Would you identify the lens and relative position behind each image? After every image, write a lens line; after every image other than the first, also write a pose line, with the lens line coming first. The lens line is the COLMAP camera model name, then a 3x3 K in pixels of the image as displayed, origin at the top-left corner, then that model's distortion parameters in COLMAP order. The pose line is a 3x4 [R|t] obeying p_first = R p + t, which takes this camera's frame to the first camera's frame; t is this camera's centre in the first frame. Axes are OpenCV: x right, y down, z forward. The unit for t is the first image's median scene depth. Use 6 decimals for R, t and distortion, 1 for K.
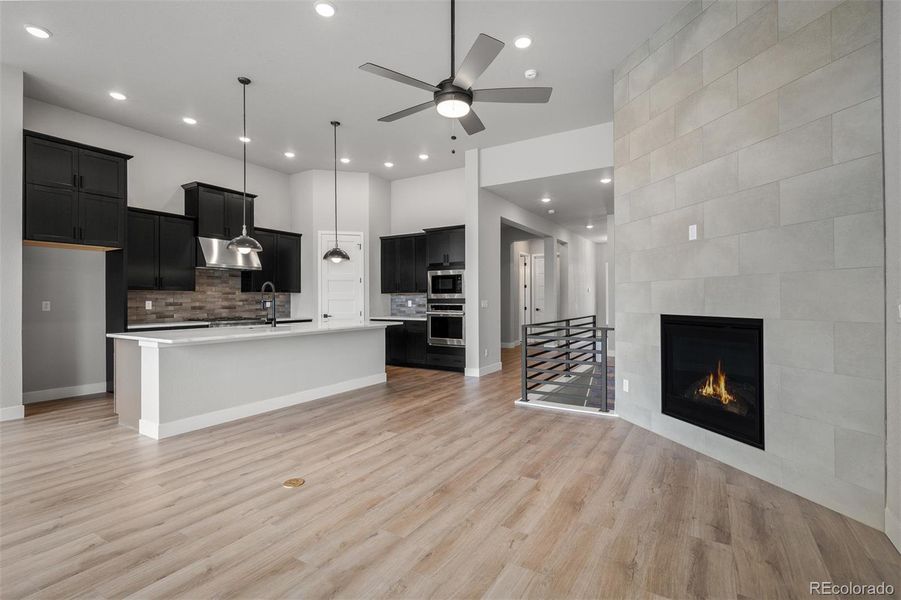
lens RADIAL K [[403.7, 0, 444.1], [0, 403.7, 298.7], [0, 0, 1]] dist [-0.003666, -0.000145]
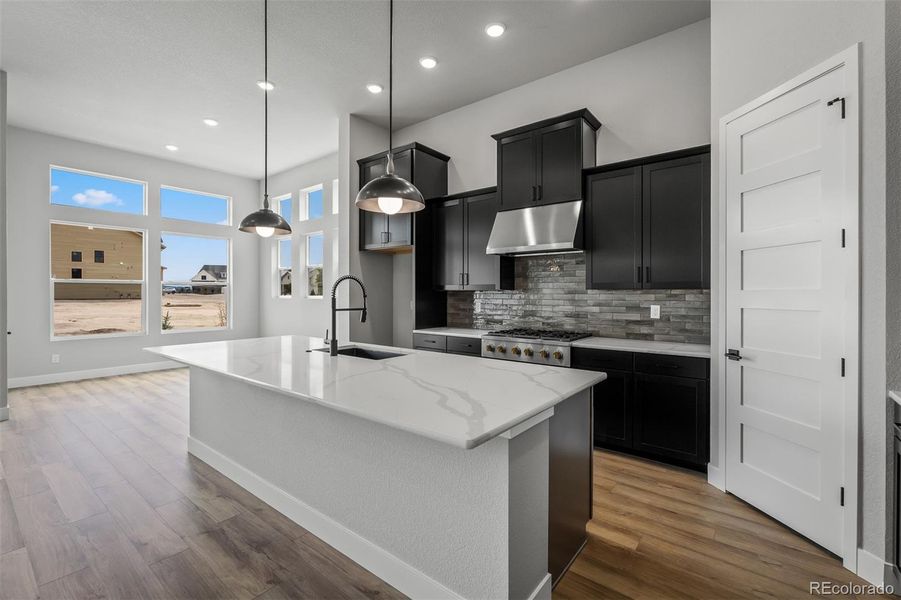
lens RADIAL K [[403.7, 0, 451.9], [0, 403.7, 294.8], [0, 0, 1]] dist [-0.003666, -0.000145]
pose [[-0.106192, 0.006294, -0.994326, 0.083263], [0.001045, 0.999980, 0.006218, -0.012974], [0.994345, -0.000379, -0.106196, 0.889678]]
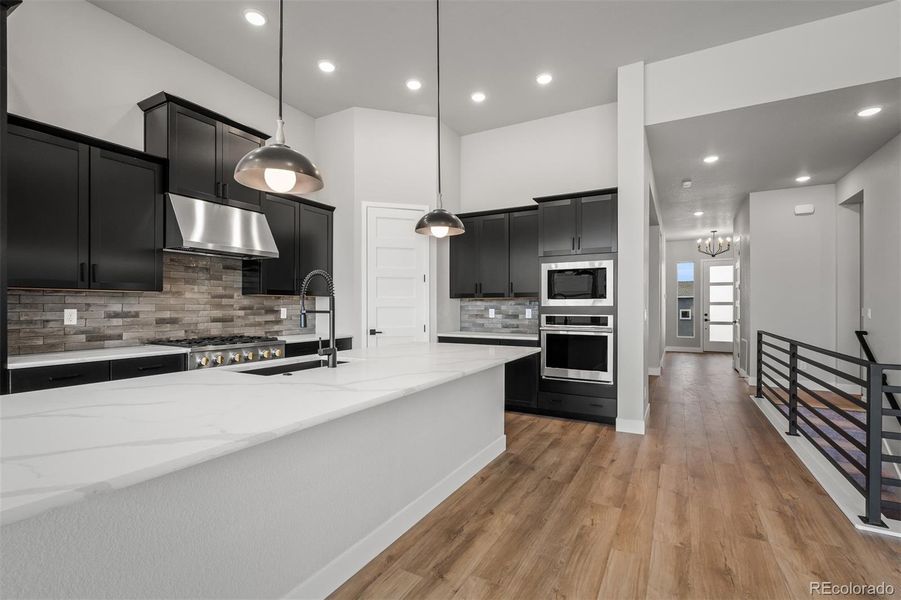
lens RADIAL K [[403.7, 0, 450.5], [0, 403.7, 308.5], [0, 0, 1]] dist [-0.003666, -0.000145]
pose [[0.998506, 0.003543, 0.054530, -0.229436], [-0.003949, 0.999965, 0.007352, -0.000995], [-0.054502, -0.007556, 0.998485, 0.386170]]
